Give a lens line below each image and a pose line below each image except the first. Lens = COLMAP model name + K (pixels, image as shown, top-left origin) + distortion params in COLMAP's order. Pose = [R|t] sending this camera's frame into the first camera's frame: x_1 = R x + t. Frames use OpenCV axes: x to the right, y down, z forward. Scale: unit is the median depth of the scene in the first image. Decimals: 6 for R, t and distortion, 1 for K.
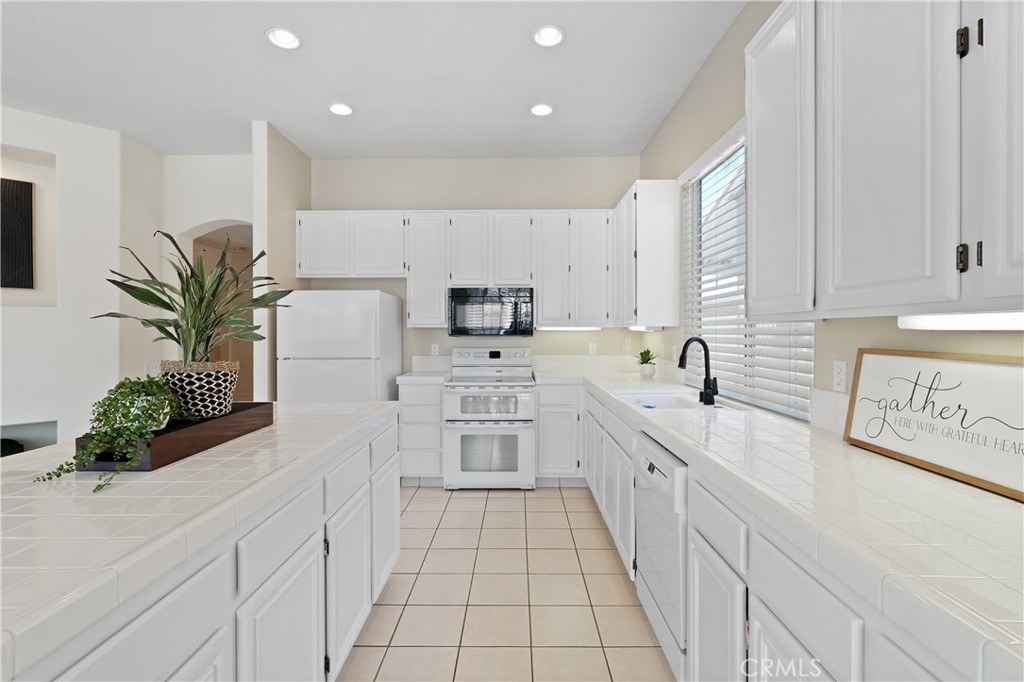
lens RADIAL K [[465.7, 0, 511.4], [0, 465.7, 337.7], [0, 0, 1]] dist [-0.012144, 0.005735]
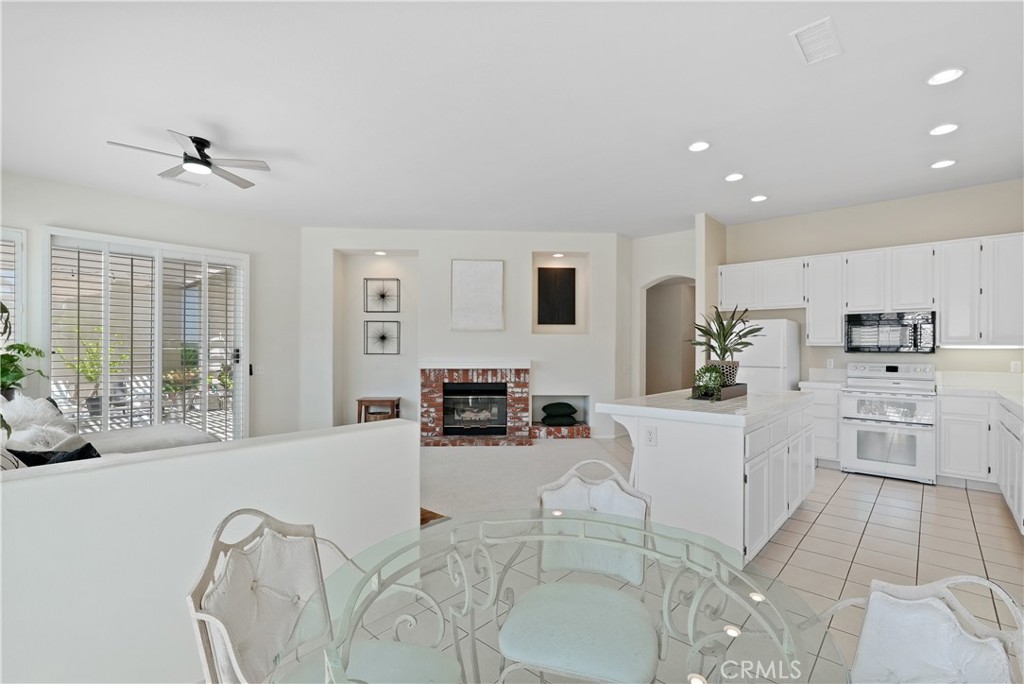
lens RADIAL K [[465.7, 0, 512.0], [0, 465.7, 347.1], [0, 0, 1]] dist [-0.012144, 0.005735]
pose [[0.751711, 0.004146, -0.659480, 0.015585], [-0.016054, 0.999799, -0.012014, 0.011679], [0.659297, 0.019619, 0.751626, -0.550670]]
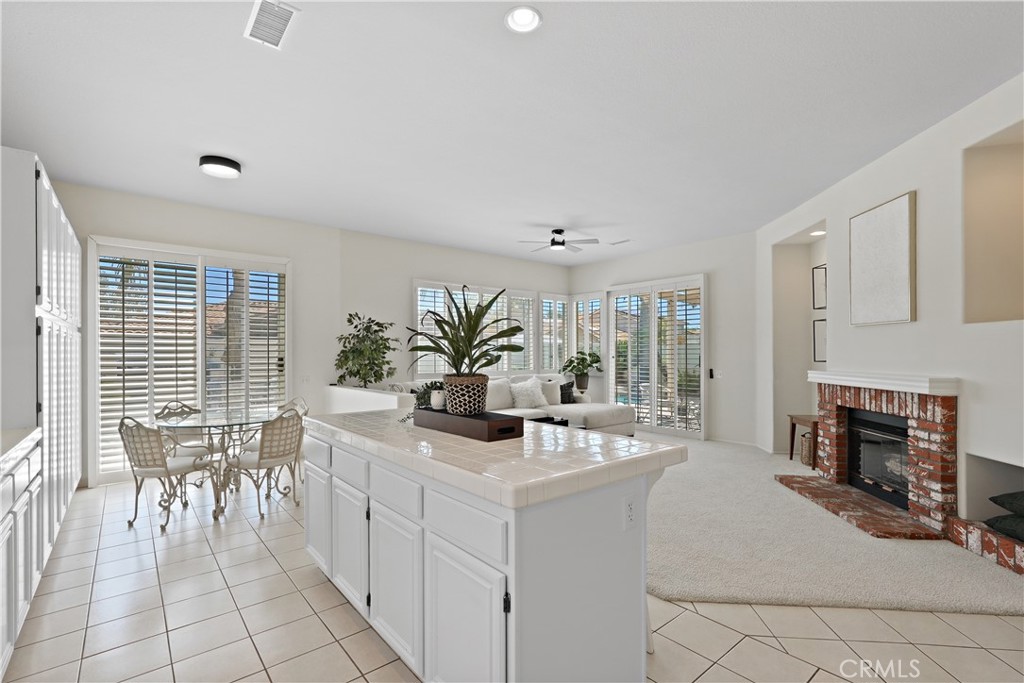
lens RADIAL K [[465.7, 0, 508.1], [0, 465.7, 342.4], [0, 0, 1]] dist [-0.012144, 0.005735]
pose [[-0.765742, -0.009665, -0.643075, 0.073173], [-0.004168, 0.999941, -0.010065, -0.013961], [0.643134, -0.005027, -0.765737, 0.855350]]
